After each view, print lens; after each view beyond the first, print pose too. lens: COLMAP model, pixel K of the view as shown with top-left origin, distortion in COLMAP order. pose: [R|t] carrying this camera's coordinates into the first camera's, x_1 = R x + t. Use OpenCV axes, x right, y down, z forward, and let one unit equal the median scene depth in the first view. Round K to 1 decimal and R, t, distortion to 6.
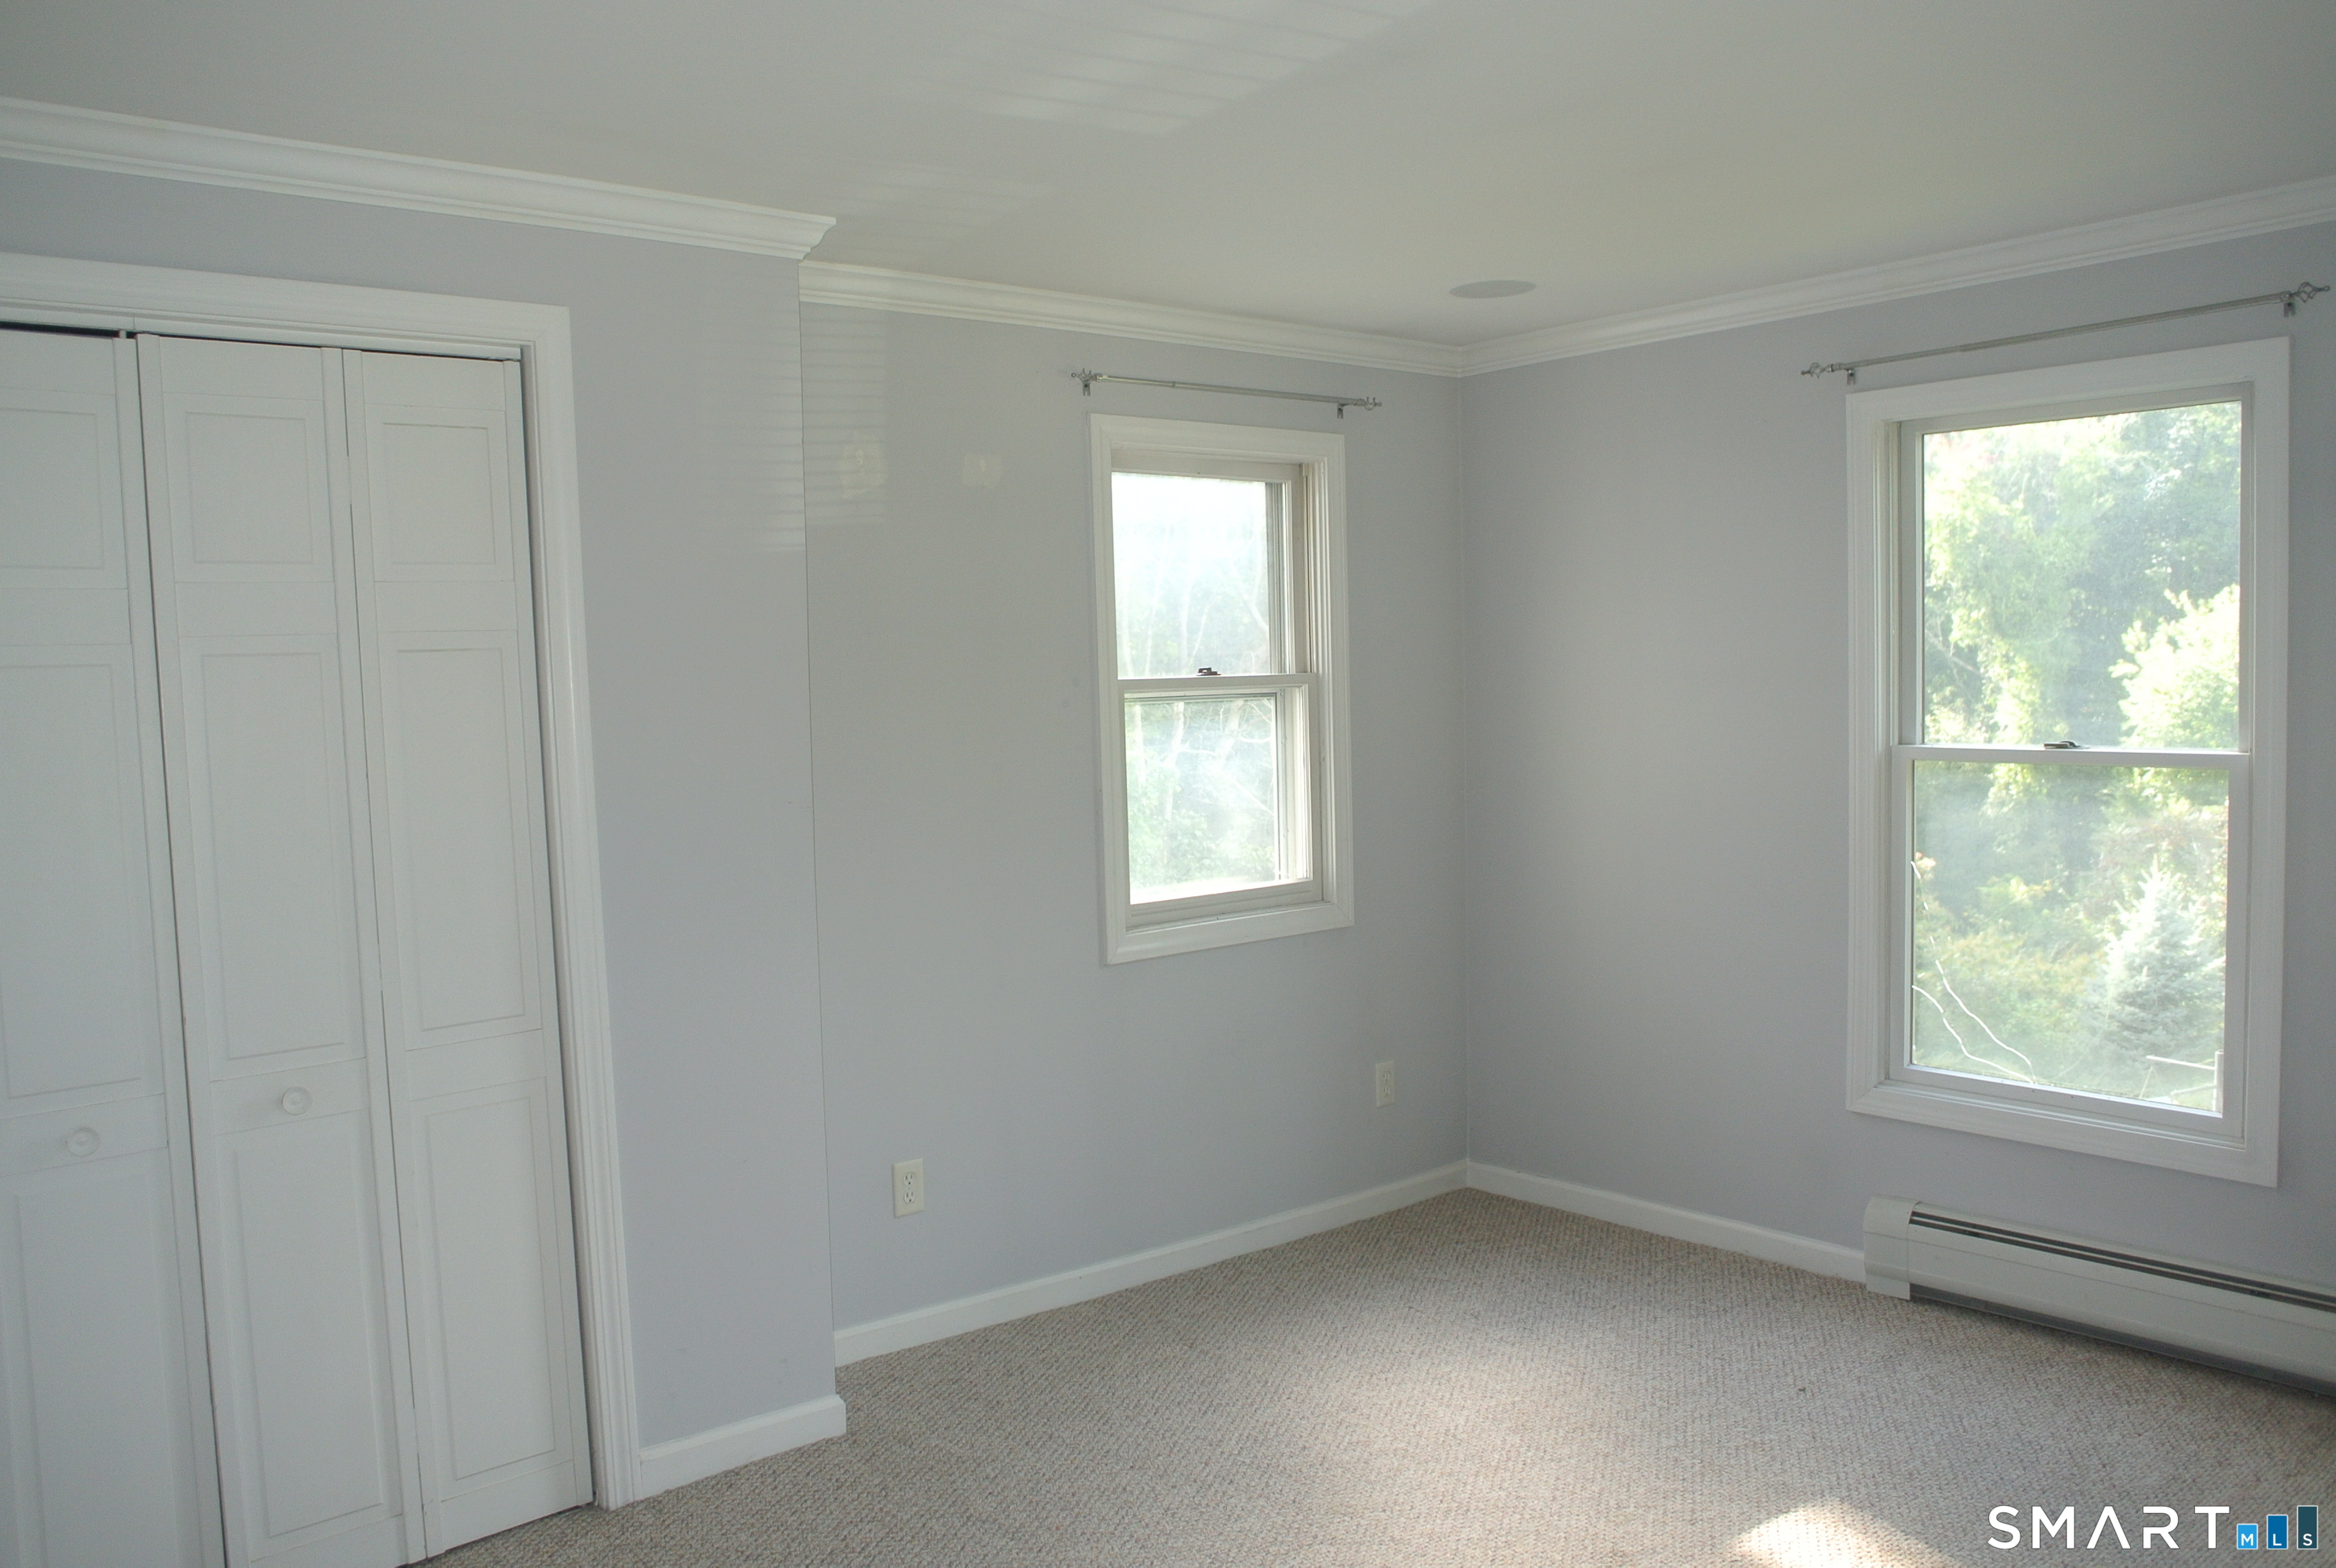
lens RADIAL K [[1935.8, 0, 1169.0], [0, 1935.8, 806.9], [0, 0, 1]] dist [-0.001815, 0.004420]
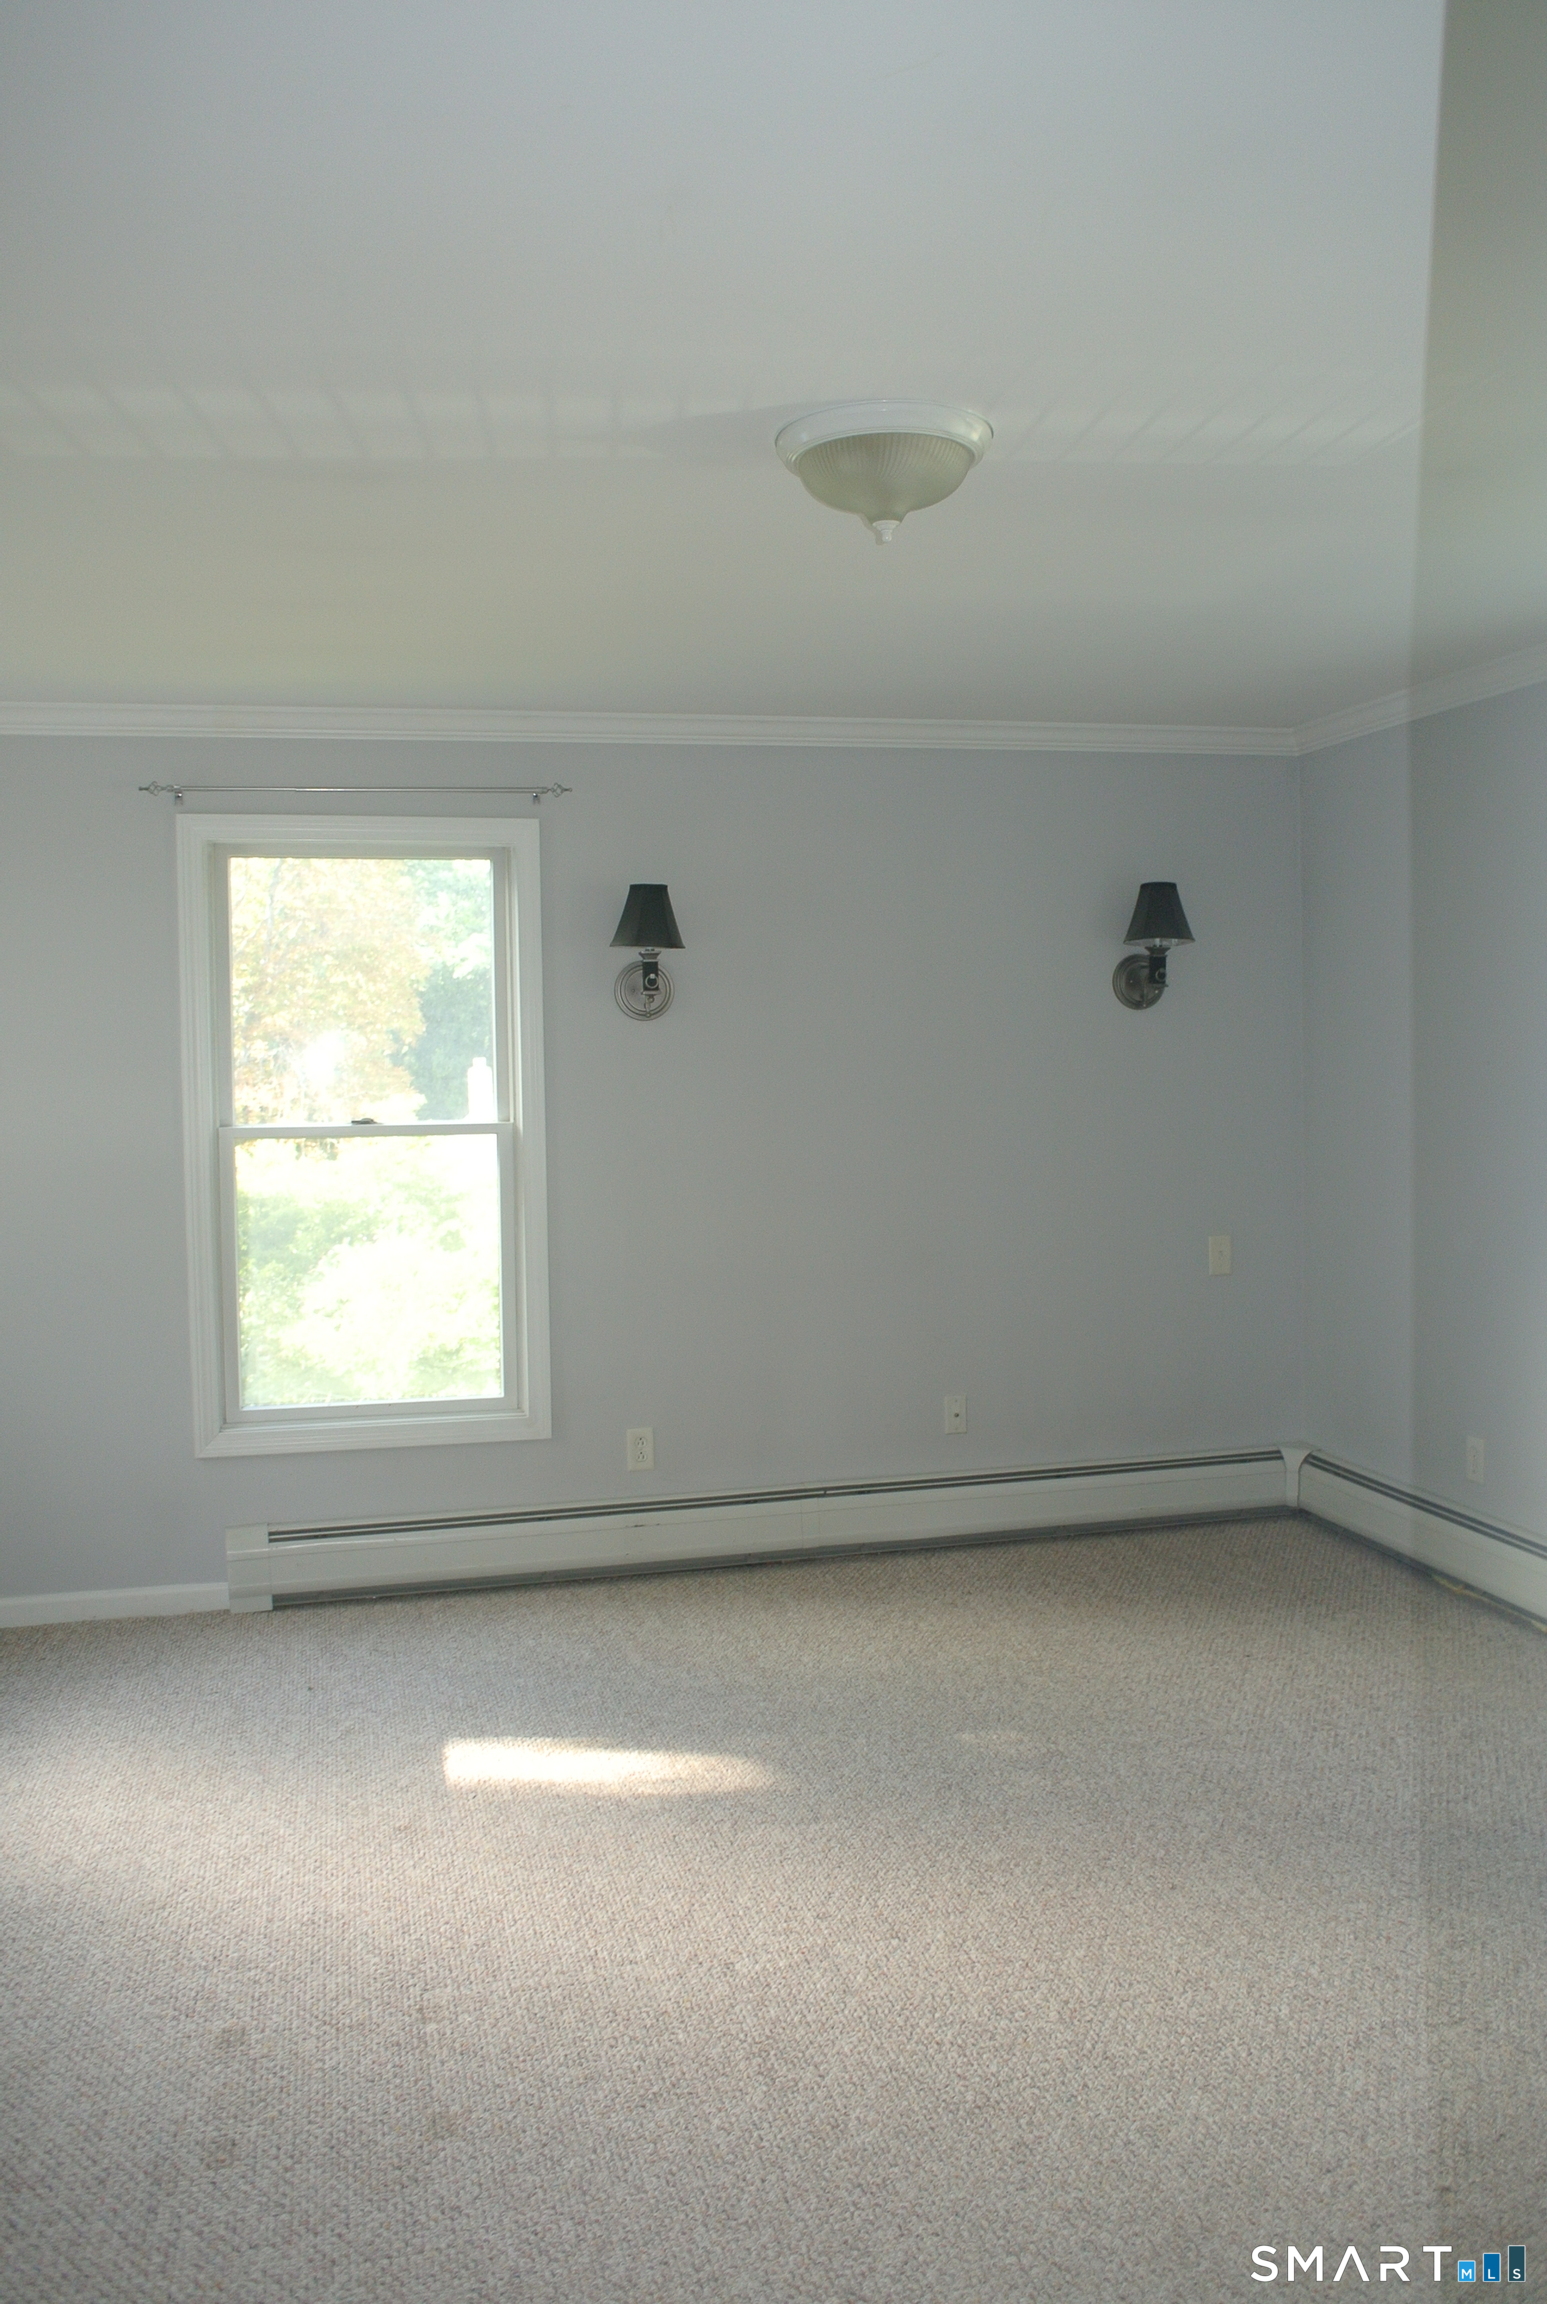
lens RADIAL K [[1953.2, 0, 773.5], [0, 1953.2, 1152.0], [0, 0, 1]] dist [-0.009056, -0.002343]
pose [[0.439102, -0.032401, 0.897853, -0.517462], [0.069687, 0.997567, 0.001918, 0.003050], [-0.895731, 0.061727, 0.440291, 0.210009]]
